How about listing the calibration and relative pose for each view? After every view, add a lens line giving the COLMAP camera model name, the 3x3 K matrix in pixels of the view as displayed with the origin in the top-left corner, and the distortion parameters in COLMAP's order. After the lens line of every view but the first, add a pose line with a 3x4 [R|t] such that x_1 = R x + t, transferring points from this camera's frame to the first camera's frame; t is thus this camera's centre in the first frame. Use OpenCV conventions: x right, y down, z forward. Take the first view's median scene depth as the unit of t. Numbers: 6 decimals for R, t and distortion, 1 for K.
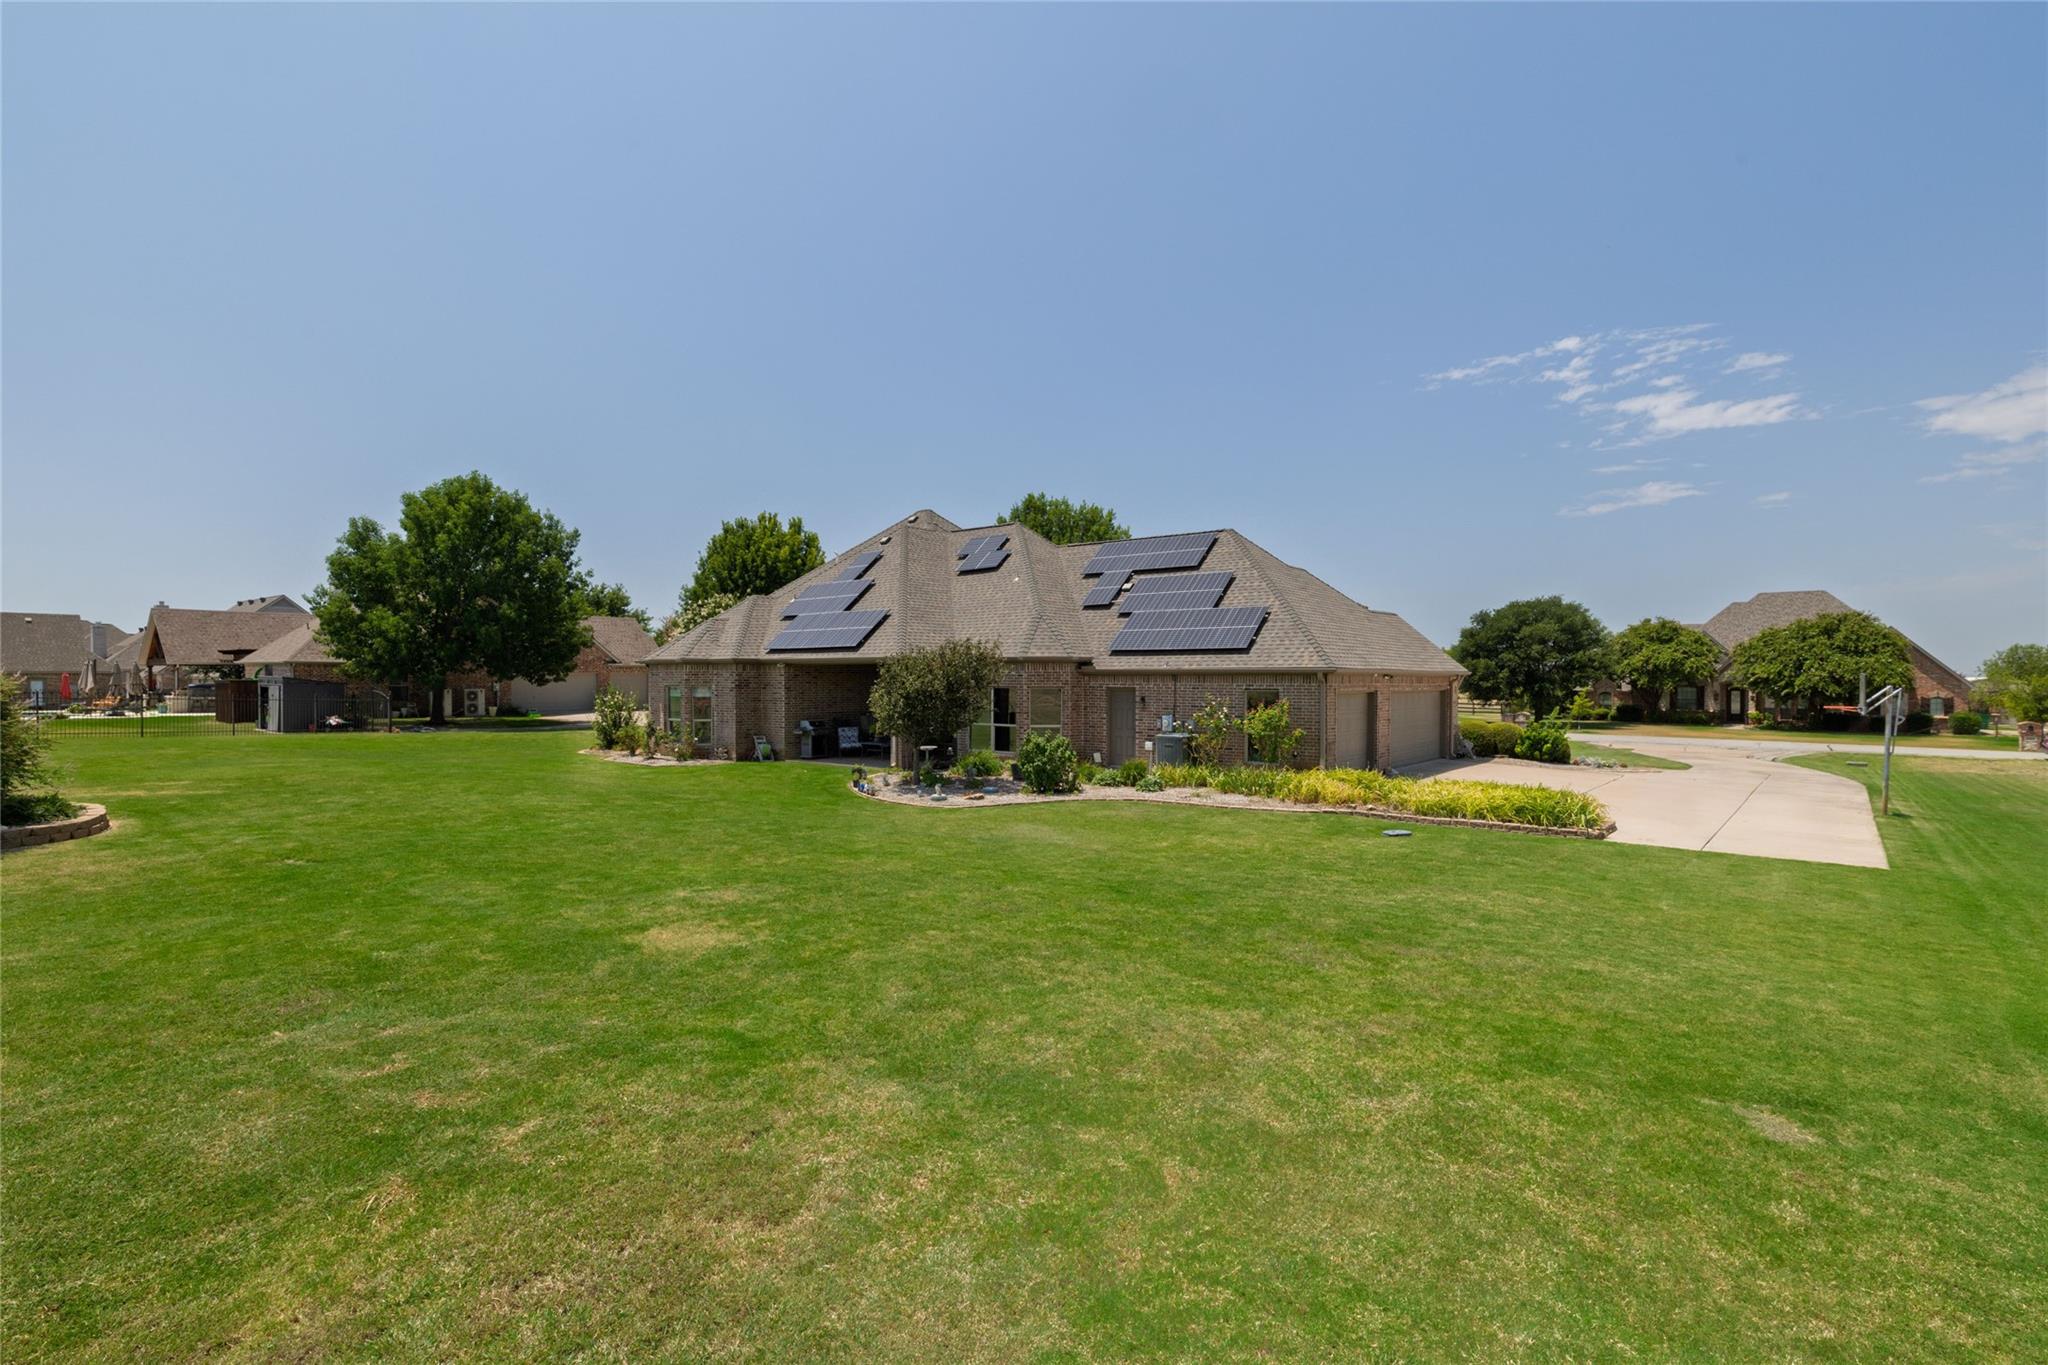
lens RADIAL K [[994.9, 0, 1025.8], [0, 994.9, 682.0], [0, 0, 1]] dist [0.003884, 0.002949]
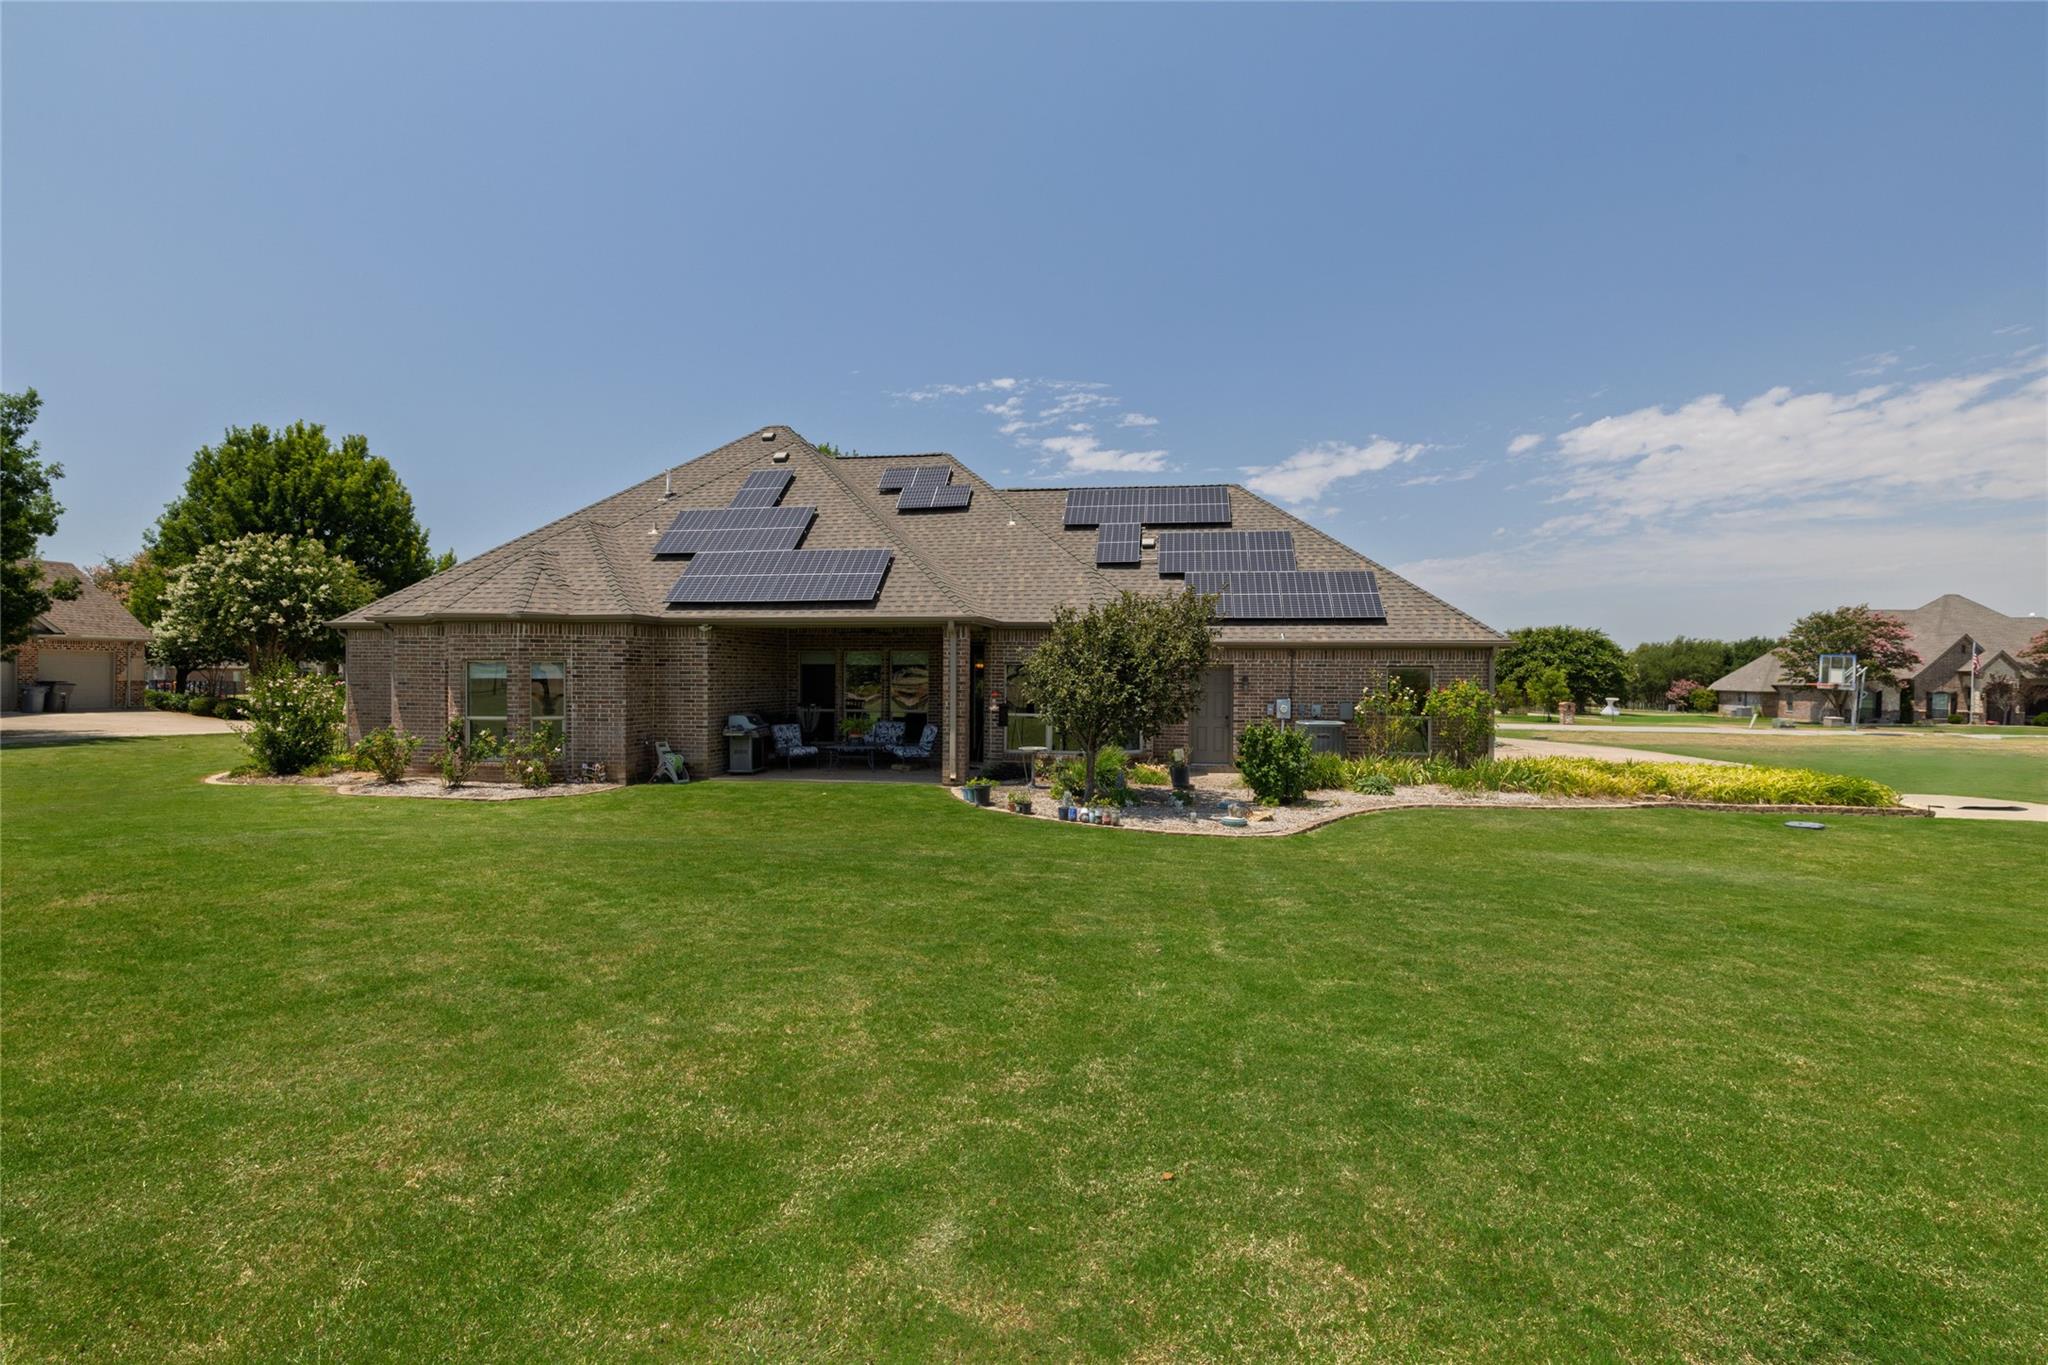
lens RADIAL K [[994.9, 0, 1022.1], [0, 994.9, 686.1], [0, 0, 1]] dist [0.003884, 0.002949]
pose [[0.869212, -0.002105, 0.494436, -0.181546], [-0.000721, 0.999984, 0.005525, 0.007692], [-0.494439, -0.005158, 0.869197, 0.166062]]
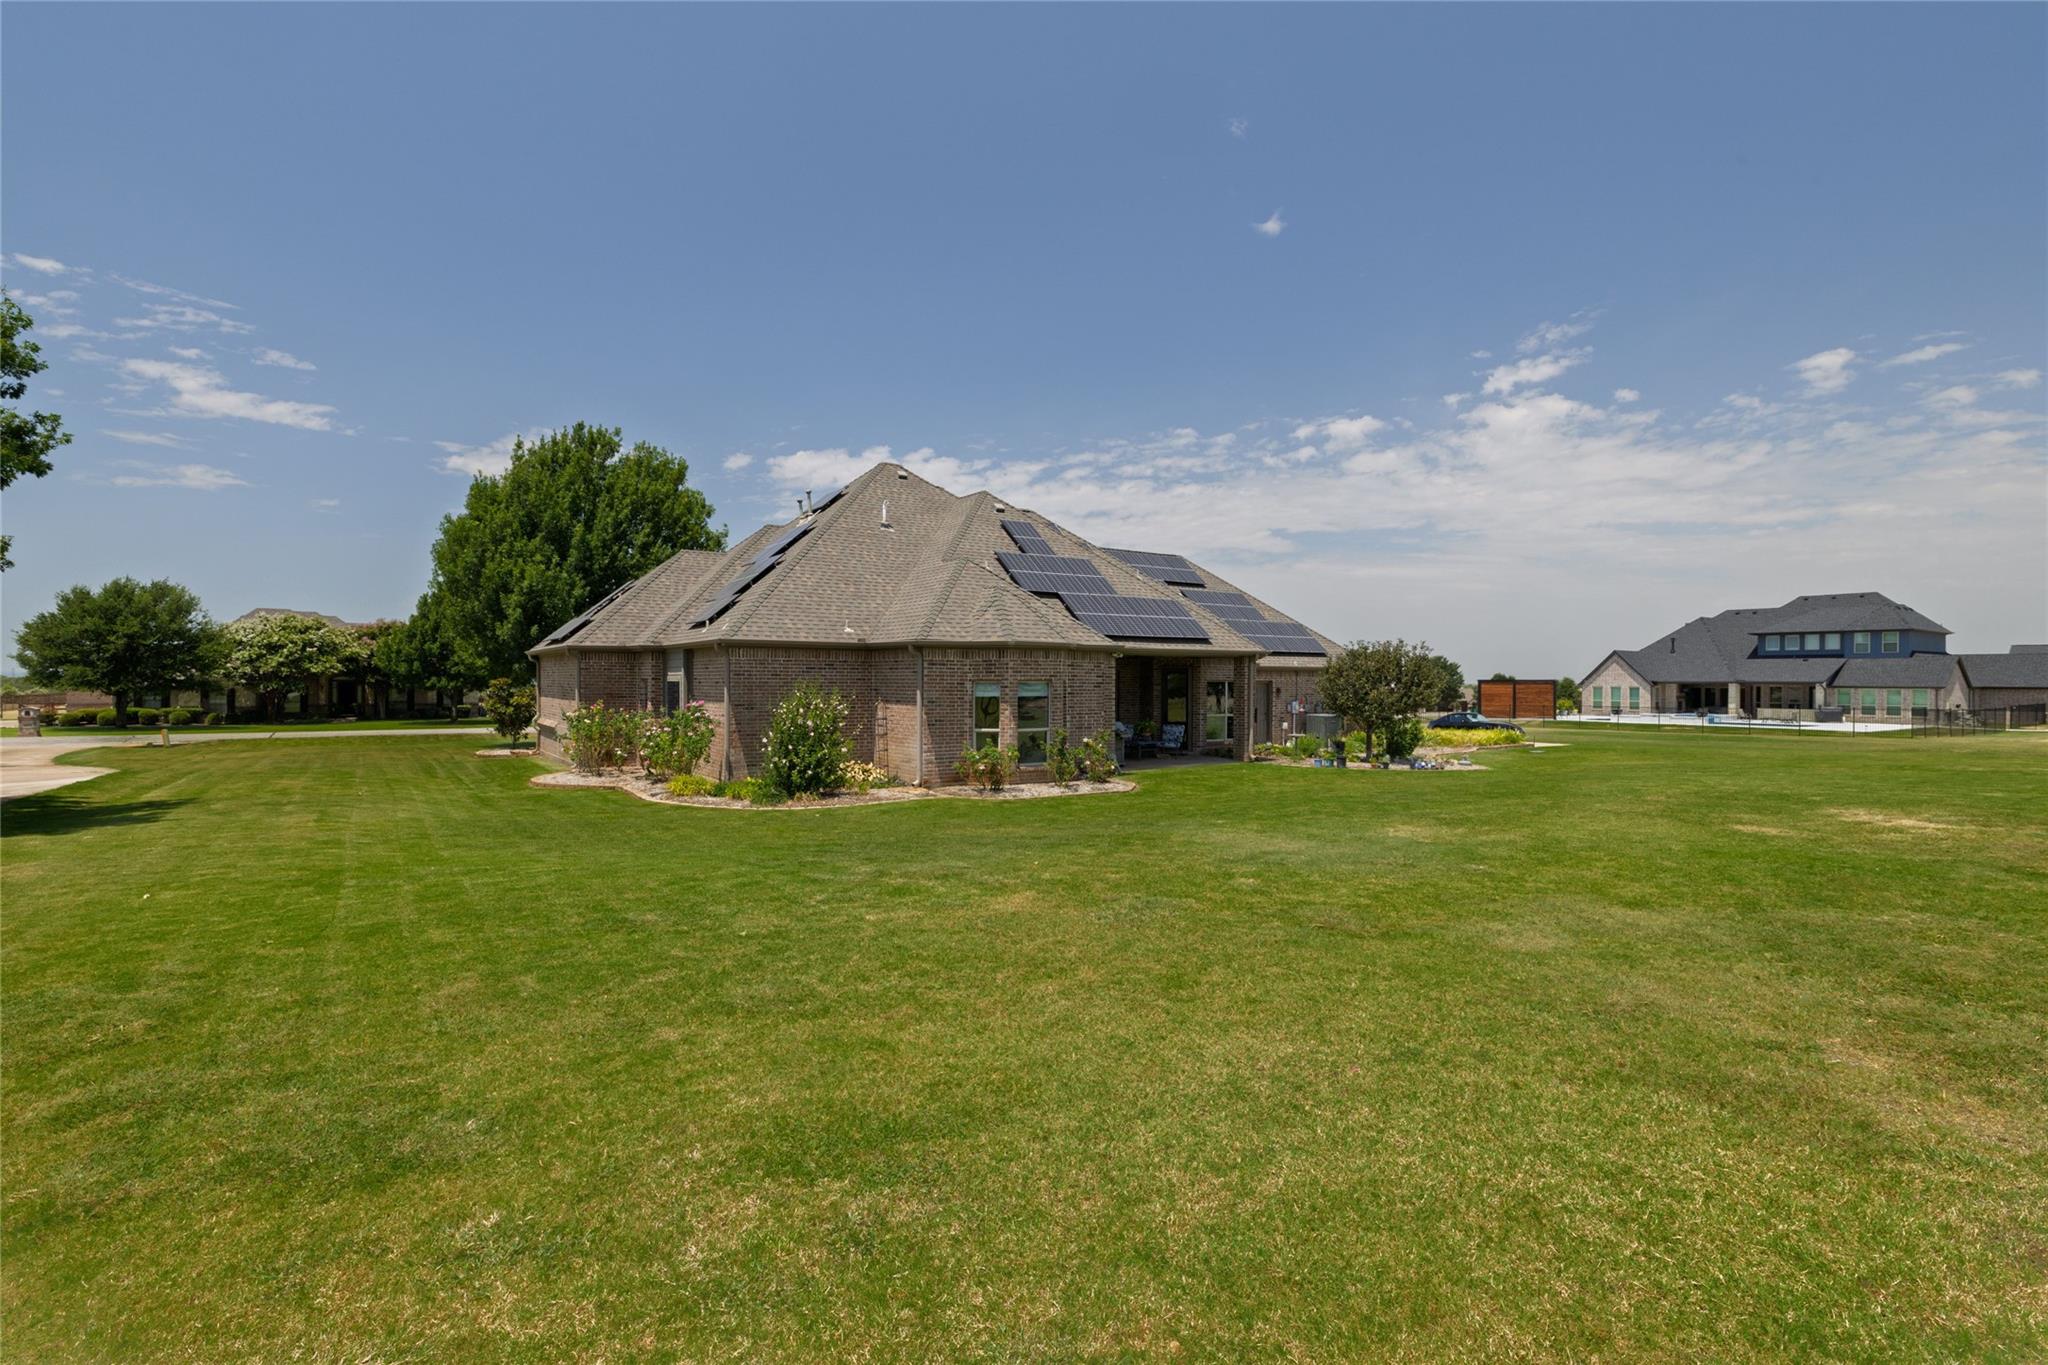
lens RADIAL K [[994.9, 0, 1046.5], [0, 994.9, 682.1], [0, 0, 1]] dist [0.003884, 0.002949]
pose [[0.281202, -0.002164, 0.959646, -0.497754], [0.006051, 0.999982, 0.000482, 0.002019], [-0.959630, 0.005671, 0.281210, 0.389161]]
